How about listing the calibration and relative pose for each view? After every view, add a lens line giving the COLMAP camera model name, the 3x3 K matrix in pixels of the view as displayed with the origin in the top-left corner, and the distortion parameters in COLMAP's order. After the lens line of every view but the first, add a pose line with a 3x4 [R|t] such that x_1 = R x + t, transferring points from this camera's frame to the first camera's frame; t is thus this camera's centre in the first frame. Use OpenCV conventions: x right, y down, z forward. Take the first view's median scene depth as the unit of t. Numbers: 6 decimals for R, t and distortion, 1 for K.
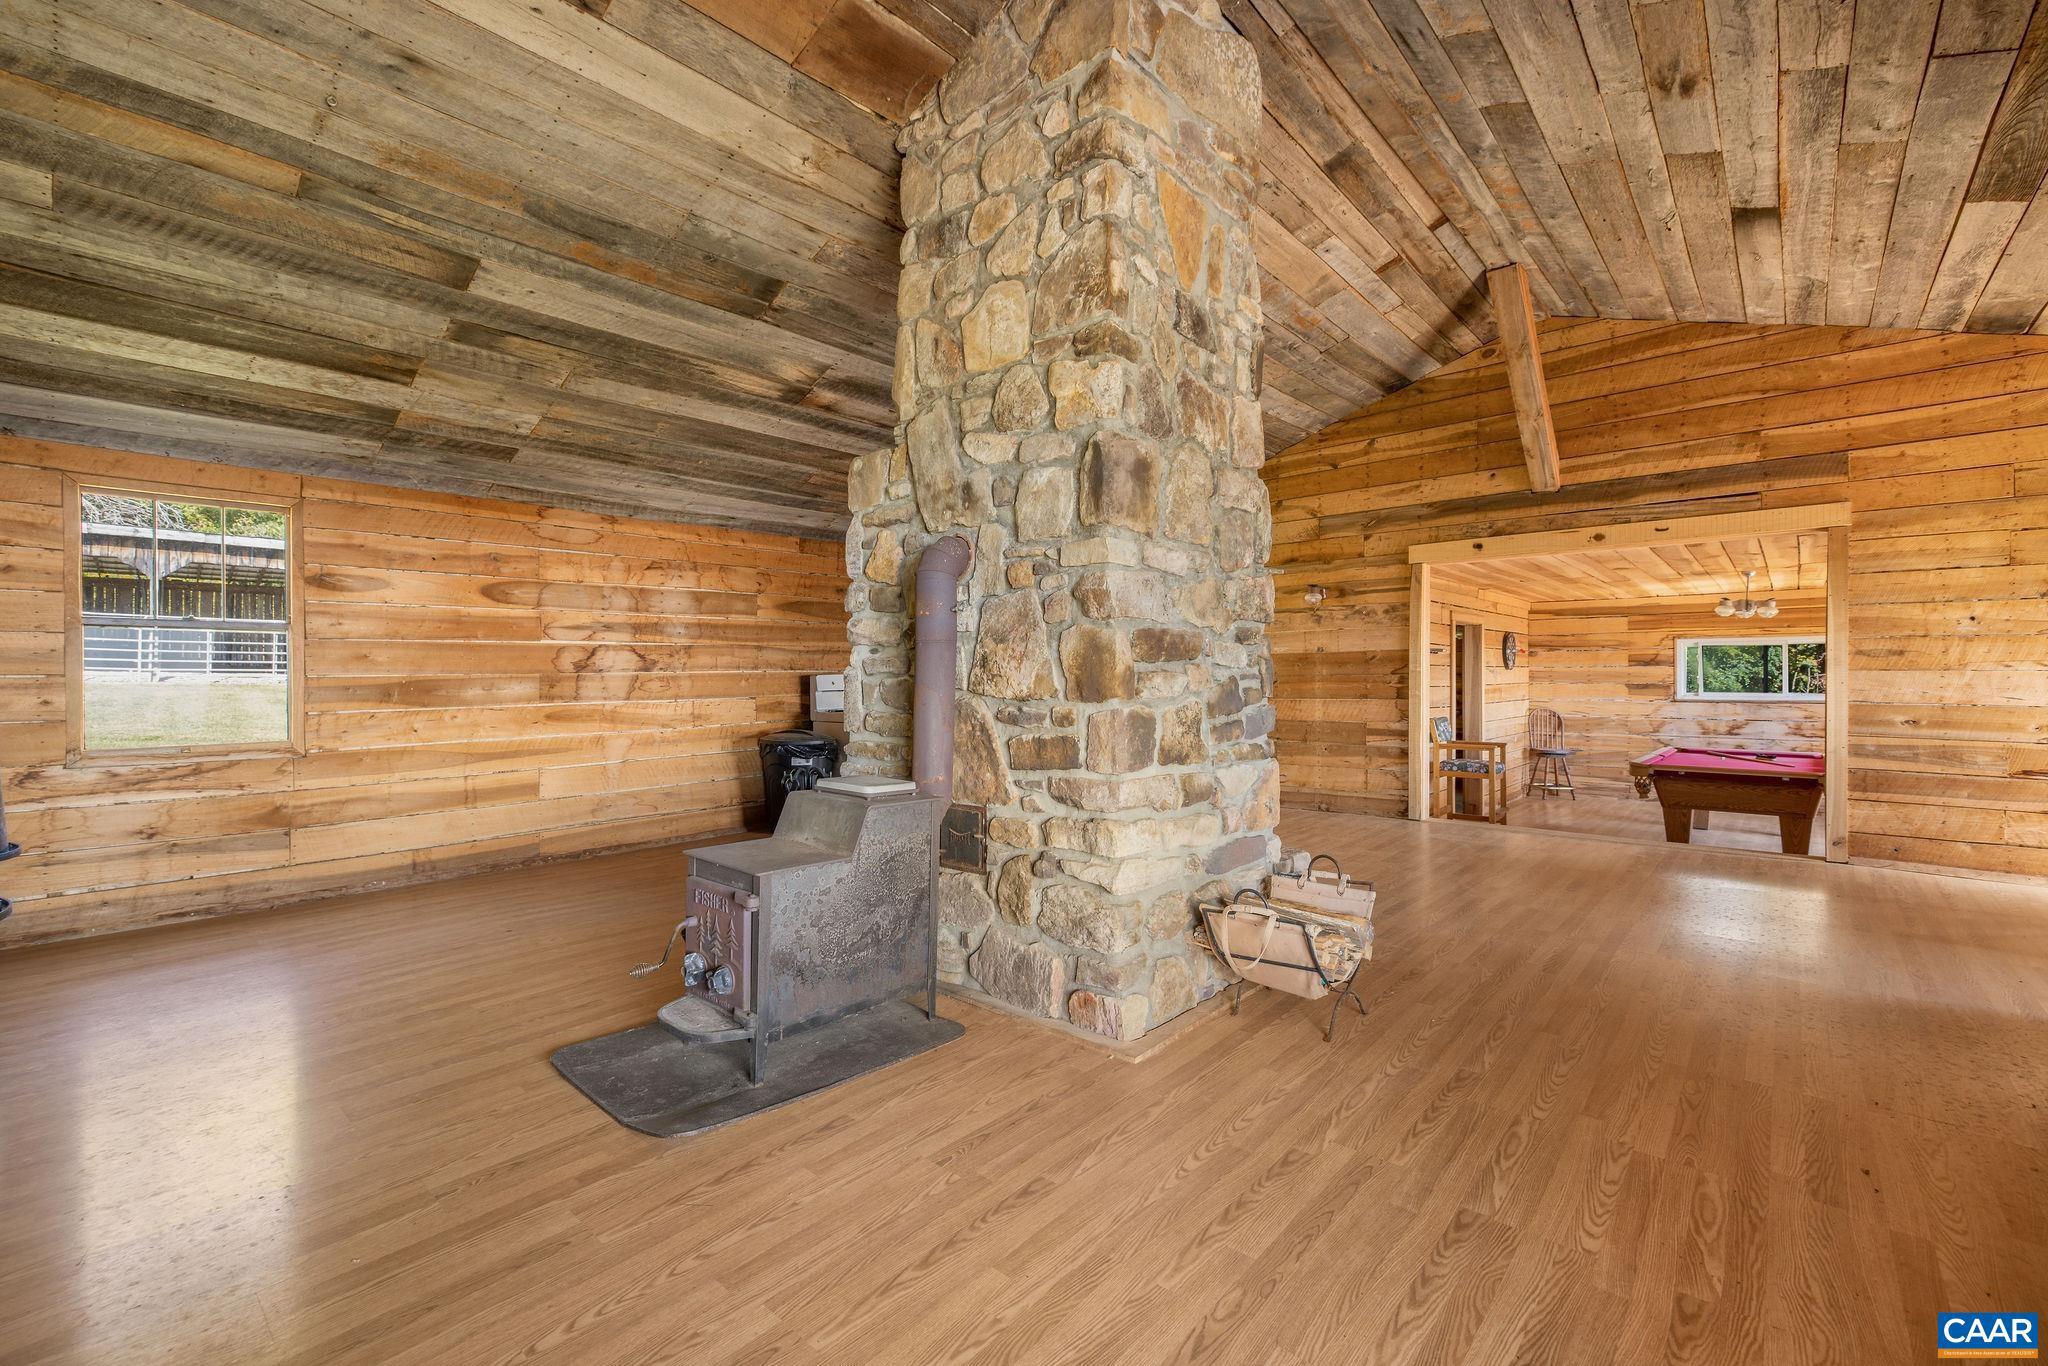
lens RADIAL K [[868.7, 0, 1024.0], [0, 868.7, 678.9], [0, 0, 1]] dist [0.006223, -0.001183]
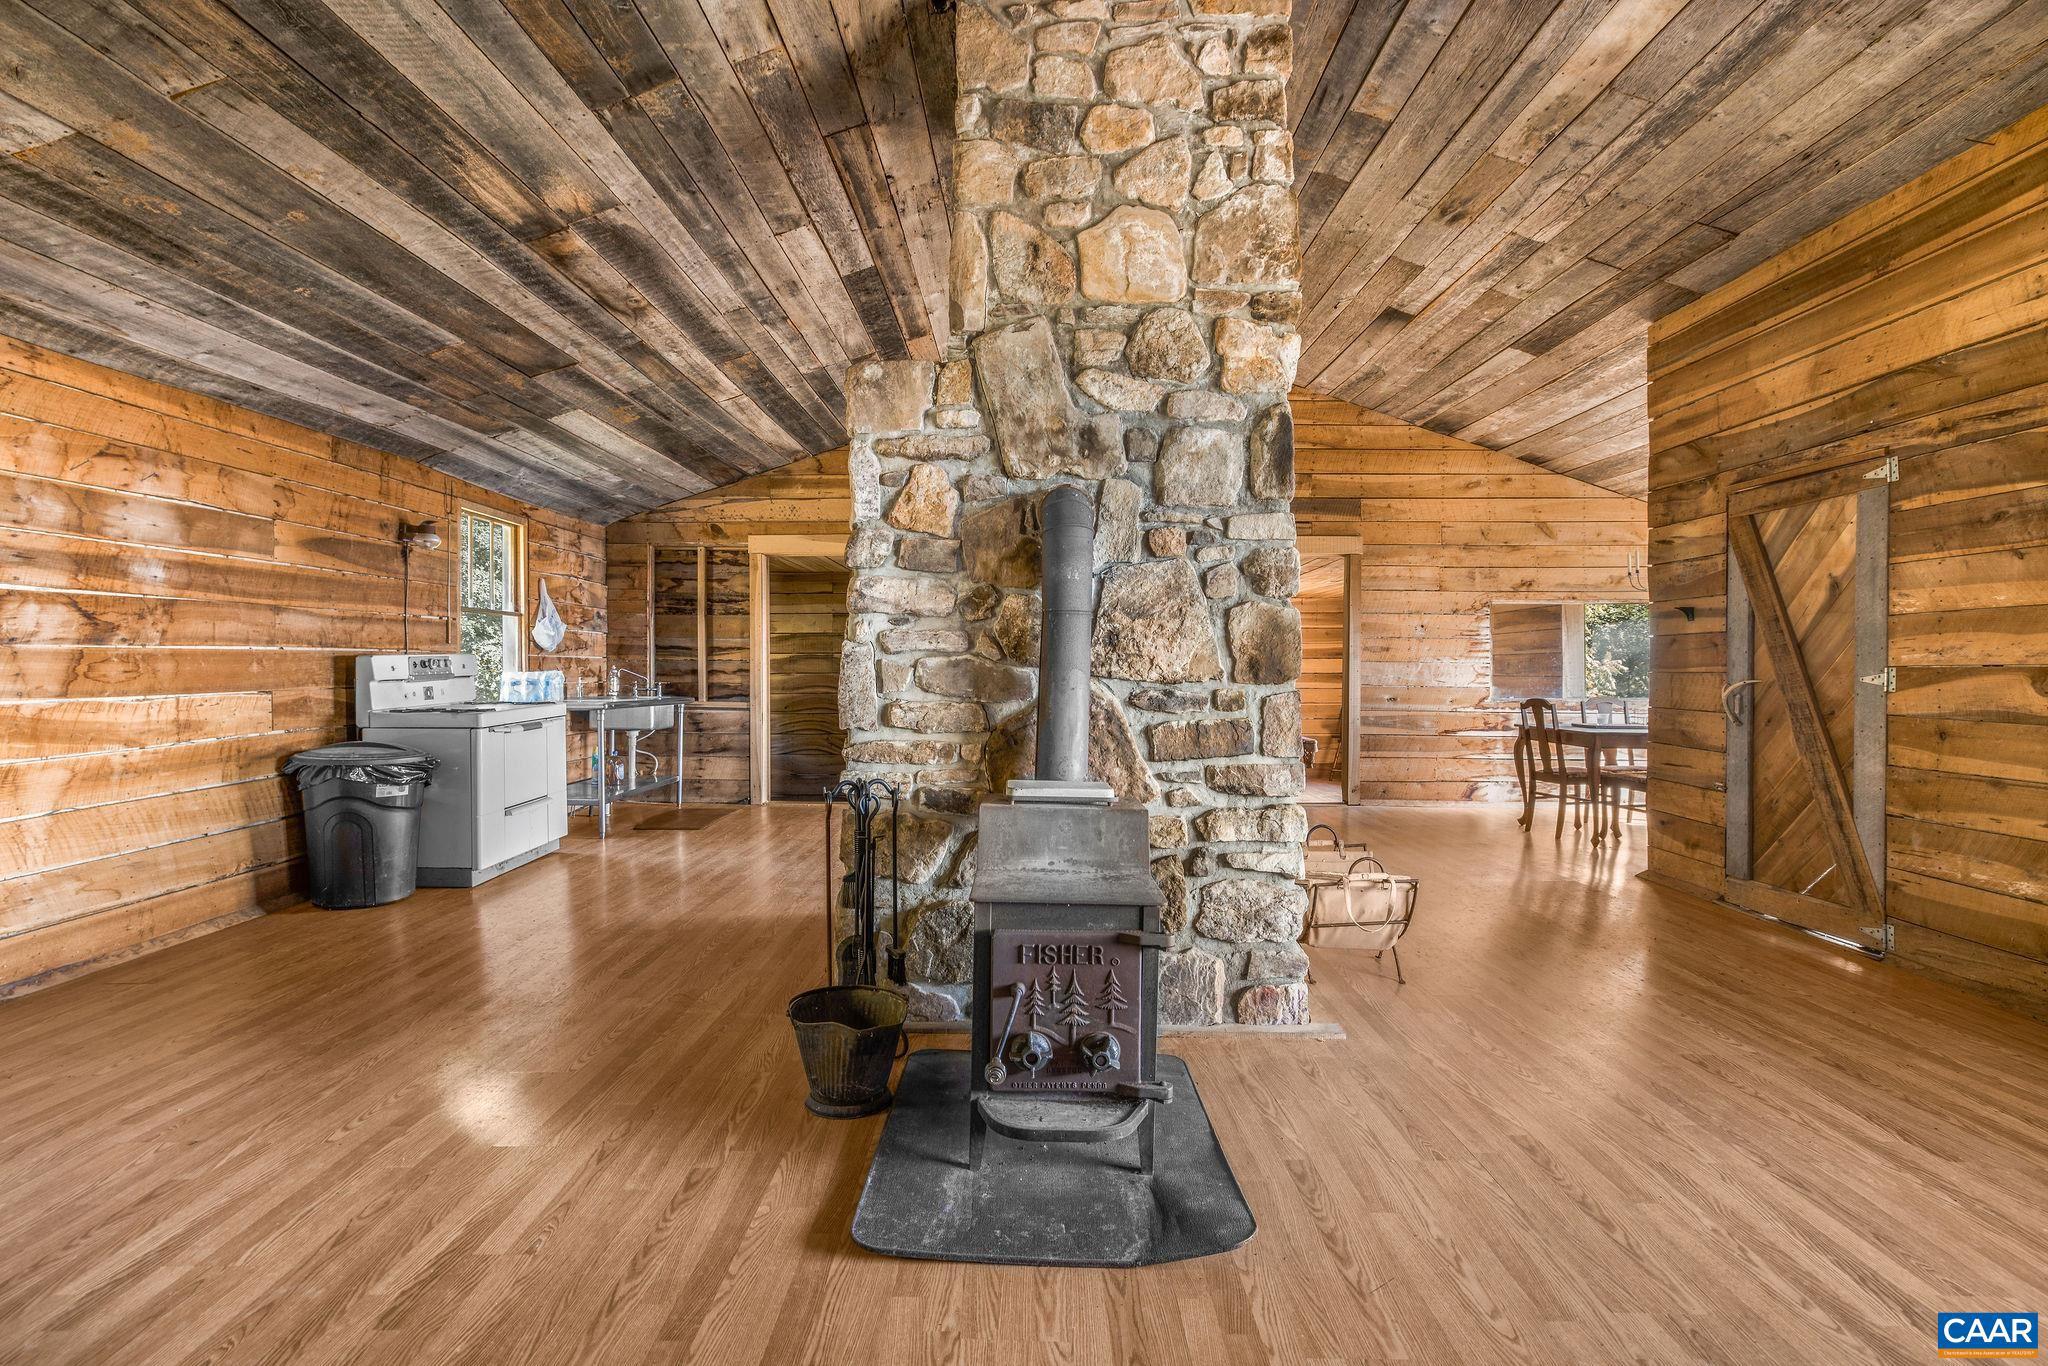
lens RADIAL K [[989.1, 0, 1017.7], [0, 989.1, 675.1], [0, 0, 1]] dist [-0.023884, 0.007194]
pose [[0.759381, 0.000522, 0.650645, -0.701688], [-0.003327, 0.999990, 0.003081, 0.012579], [-0.650637, -0.004504, 0.759375, 0.295312]]
